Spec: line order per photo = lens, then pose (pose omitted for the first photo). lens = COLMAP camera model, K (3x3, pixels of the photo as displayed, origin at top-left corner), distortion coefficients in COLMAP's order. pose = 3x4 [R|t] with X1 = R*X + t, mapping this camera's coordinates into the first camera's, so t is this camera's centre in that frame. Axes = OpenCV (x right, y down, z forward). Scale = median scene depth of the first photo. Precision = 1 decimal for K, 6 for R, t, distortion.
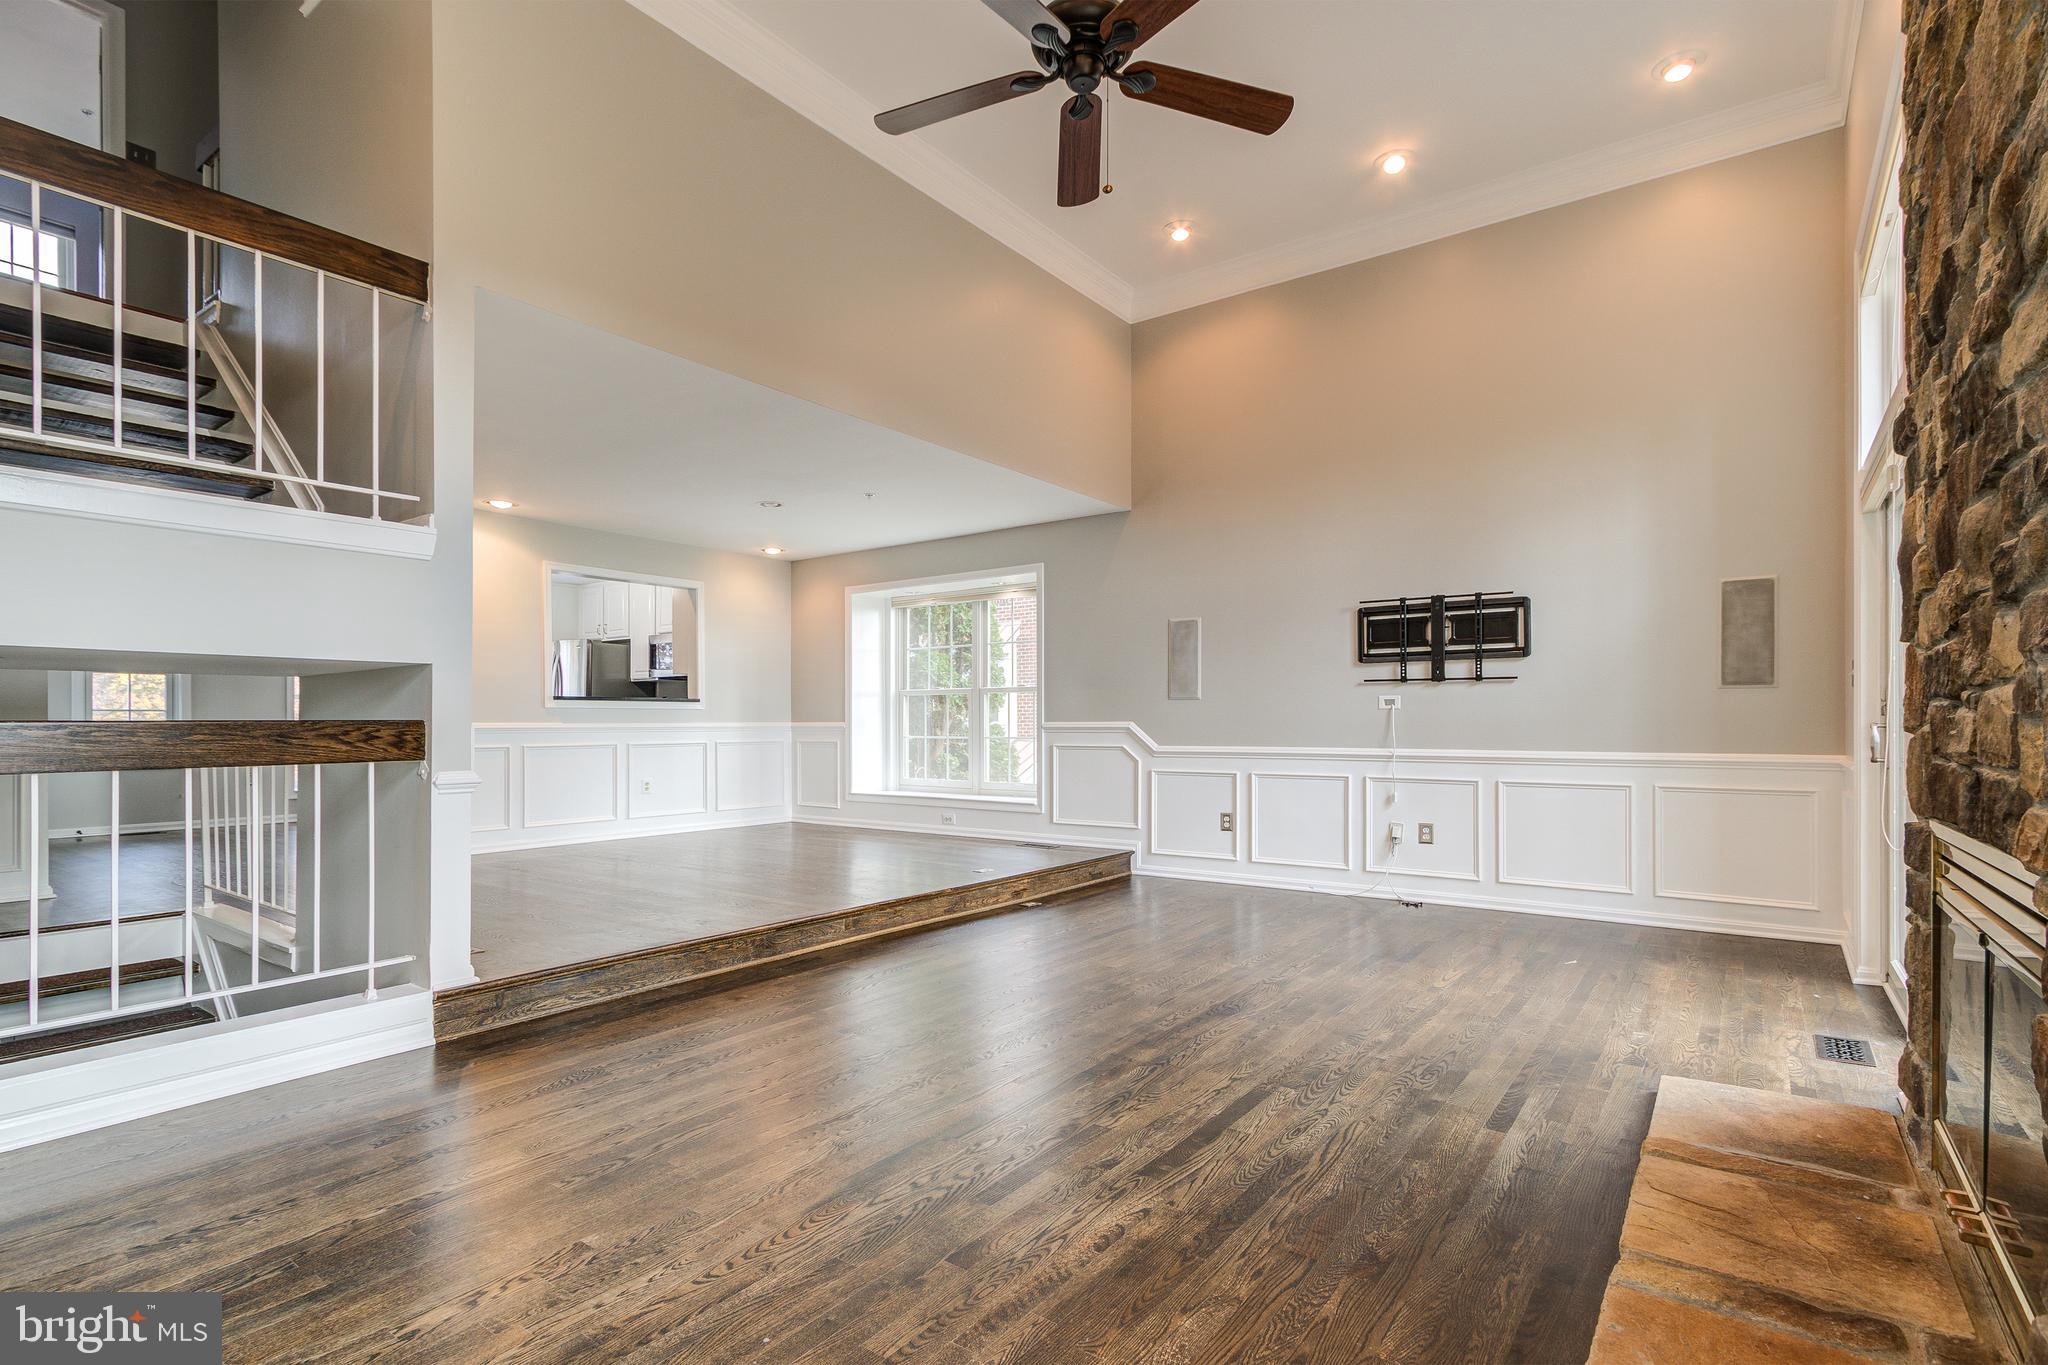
lens RADIAL K [[986.8, 0, 997.3], [0, 986.8, 721.9], [0, 0, 1]] dist [0.000238, 0.000175]
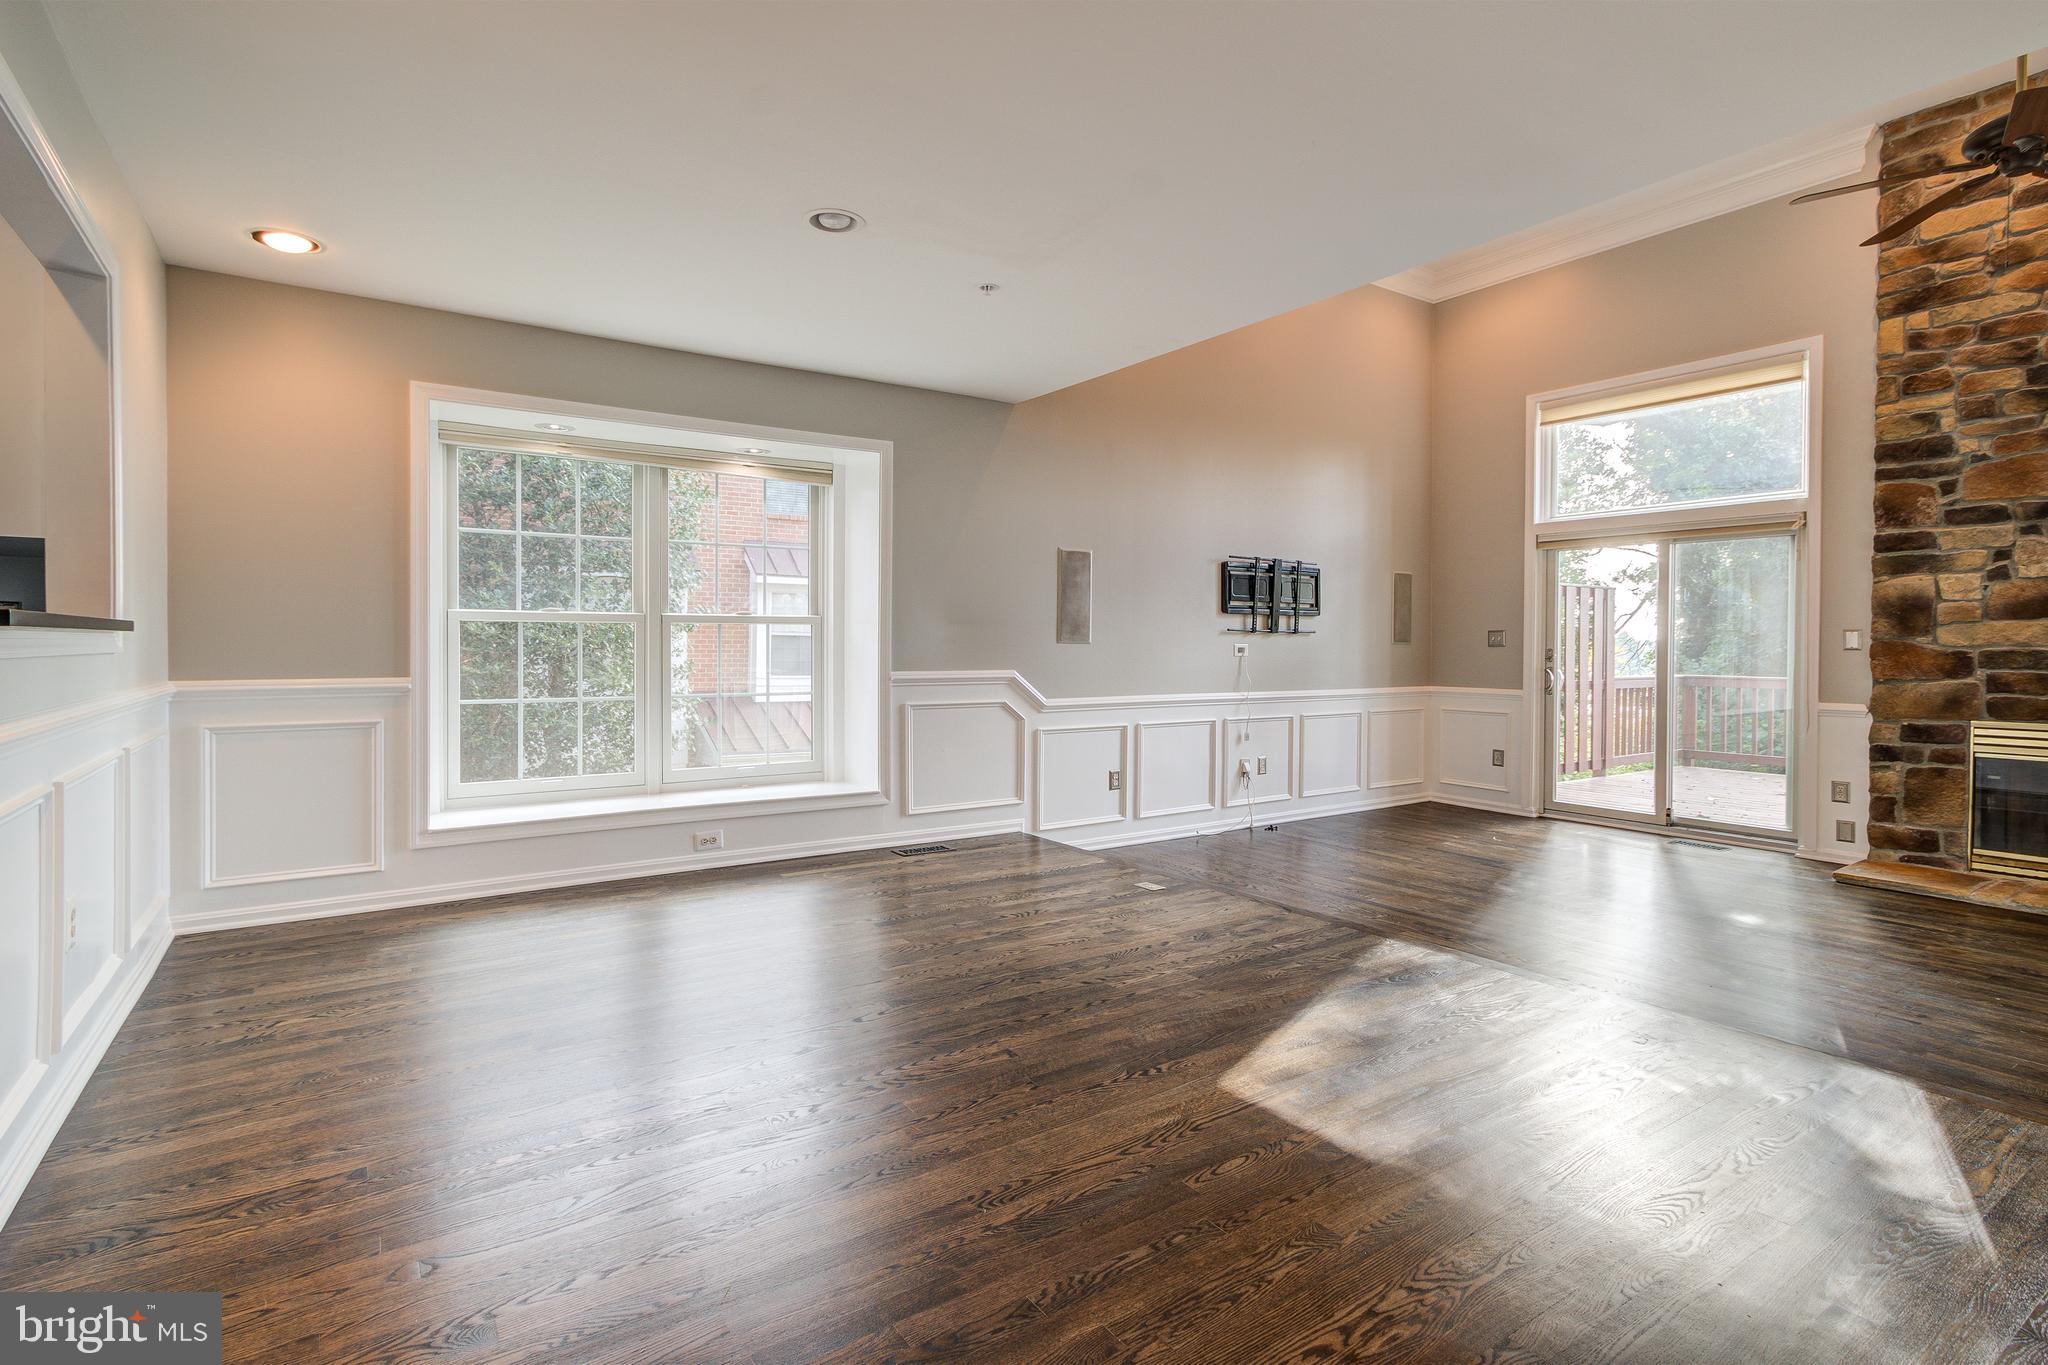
lens RADIAL K [[1001.2, 0, 1022.0], [0, 1001.2, 655.8], [0, 0, 1]] dist [0.002223, 0.002451]
pose [[0.323094, -0.010715, 0.946306, -0.670887], [-0.005884, 0.999894, 0.013331, -0.024796], [-0.946349, -0.009875, 0.322996, 0.784161]]
